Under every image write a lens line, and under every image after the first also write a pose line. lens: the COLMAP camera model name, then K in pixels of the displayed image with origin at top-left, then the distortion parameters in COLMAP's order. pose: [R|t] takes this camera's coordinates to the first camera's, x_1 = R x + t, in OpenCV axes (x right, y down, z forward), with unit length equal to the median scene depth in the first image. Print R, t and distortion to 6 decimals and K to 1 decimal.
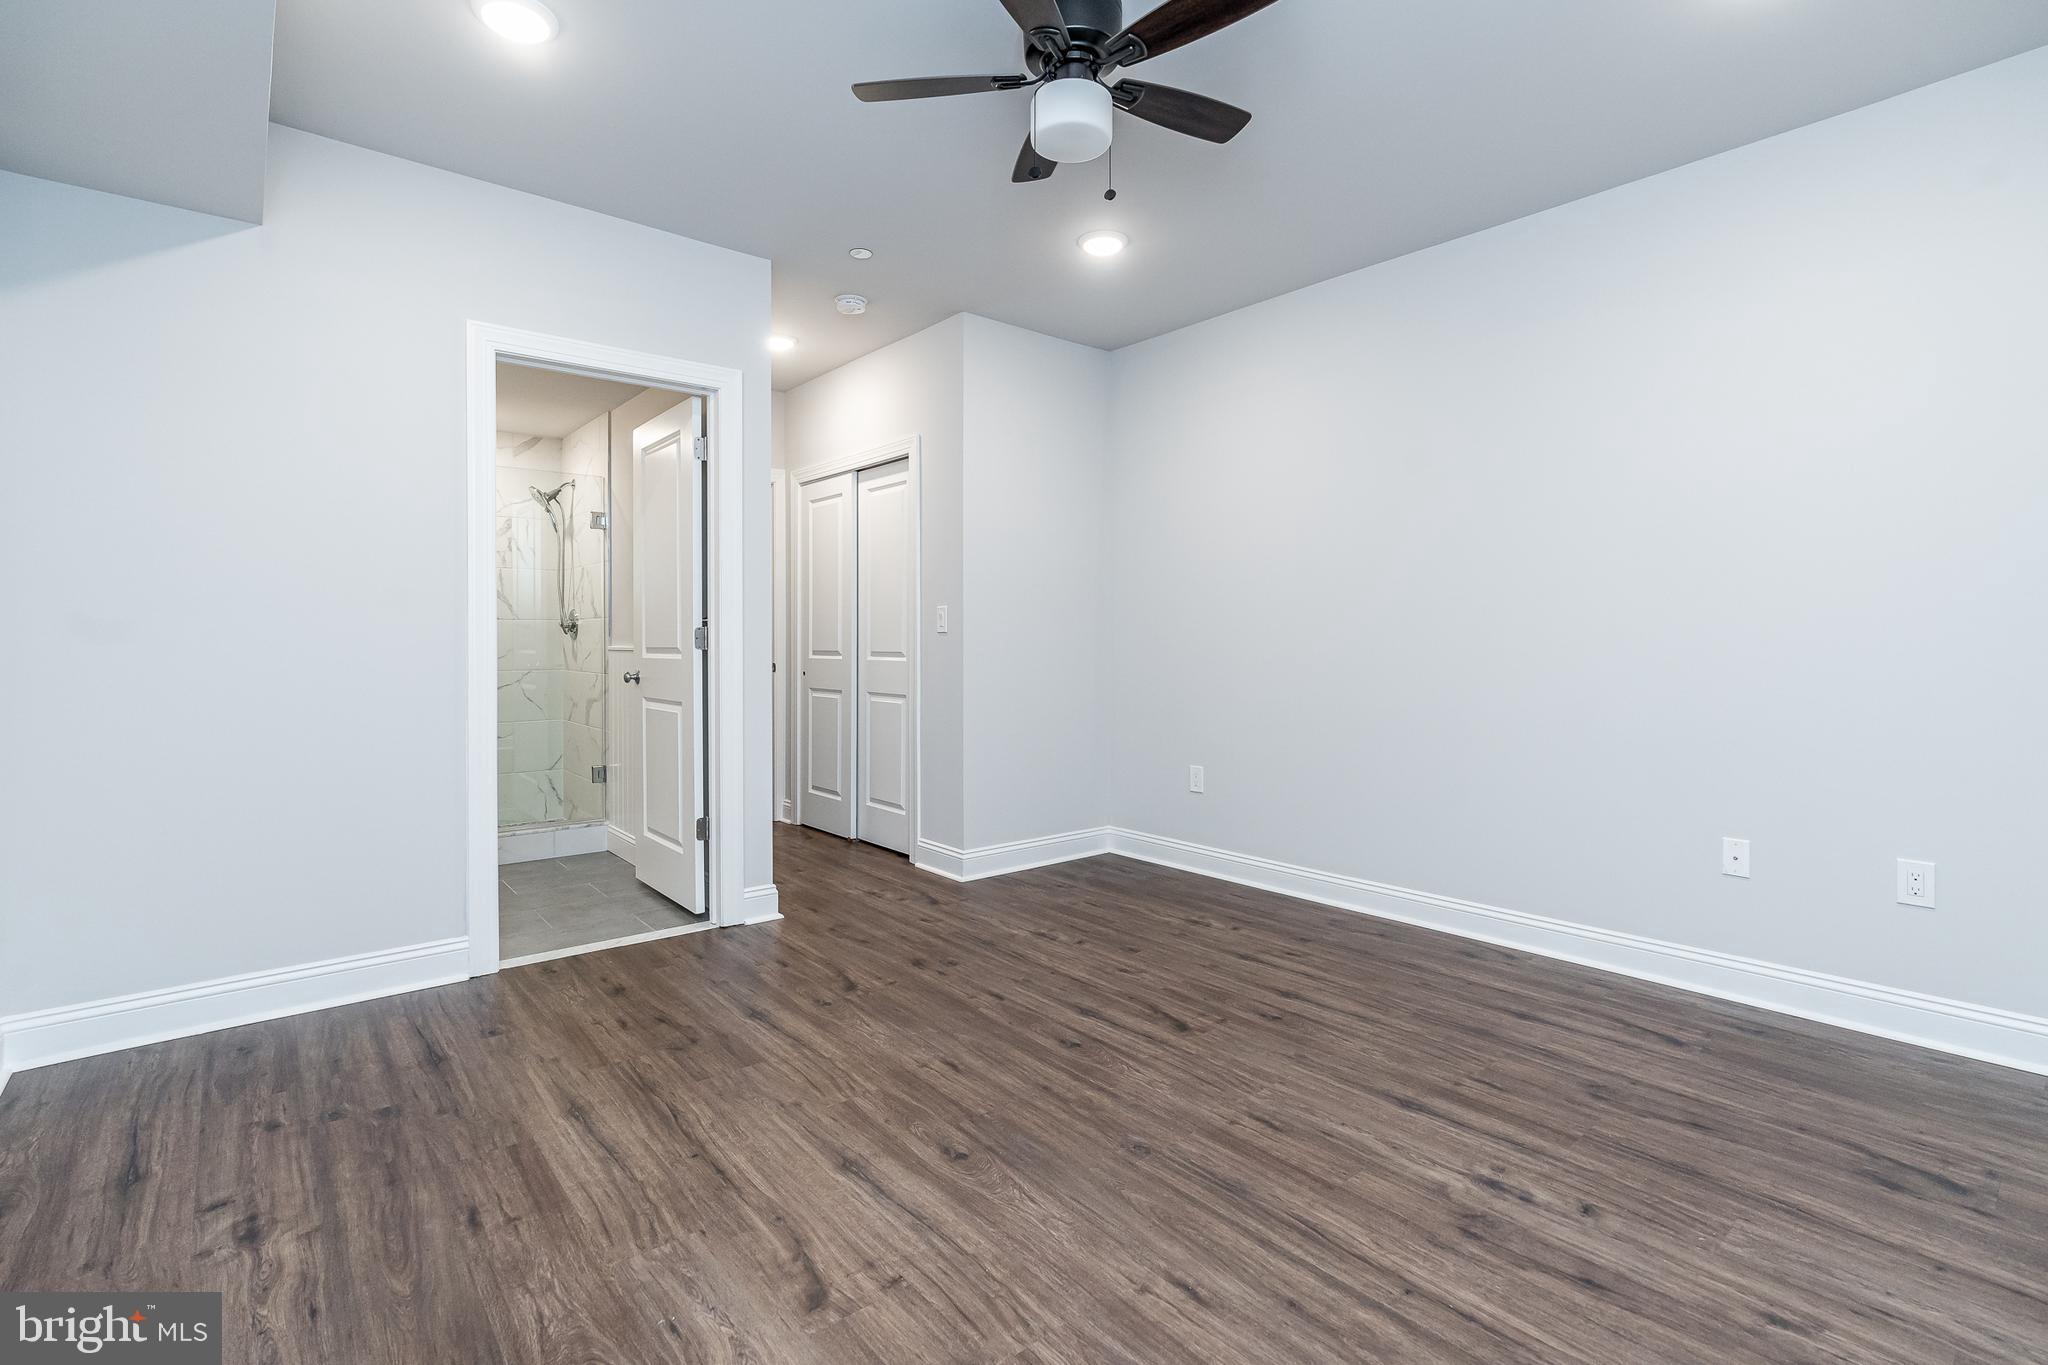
lens RADIAL K [[922.4, 0, 1025.4], [0, 922.4, 691.1], [0, 0, 1]] dist [-0.003802, 0.000924]
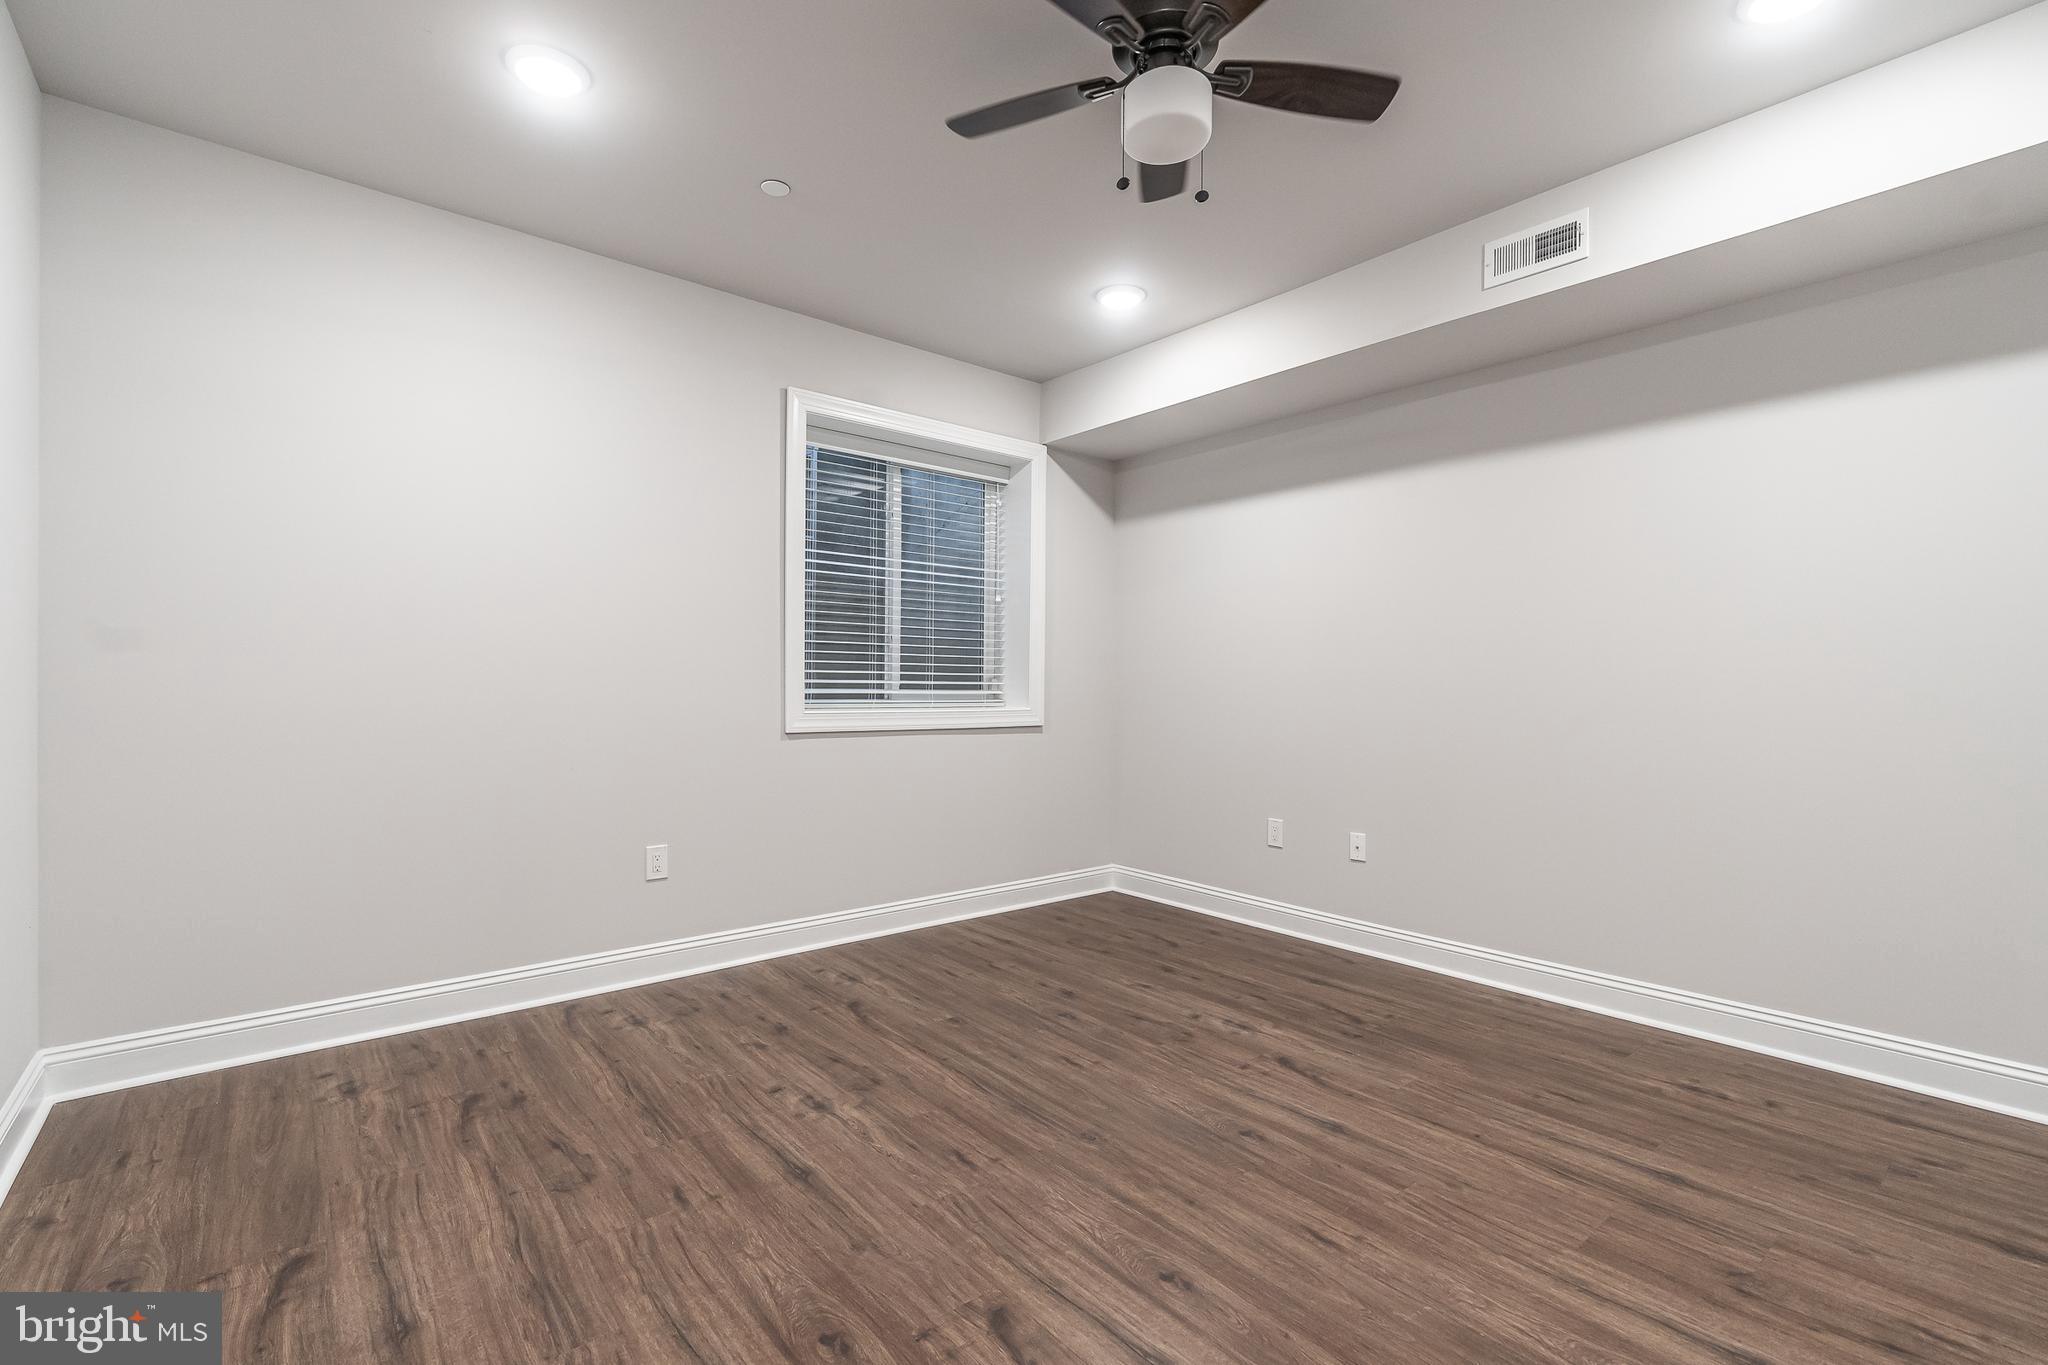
lens RADIAL K [[920.8, 0, 1023.8], [0, 920.8, 688.5], [0, 0, 1]] dist [-0.004921, 0.001633]
pose [[-0.999948, -0.005332, 0.008698, 0.196623], [-0.004816, 0.998287, 0.058310, -0.114963], [-0.008994, 0.058265, -0.998261, 2.071458]]
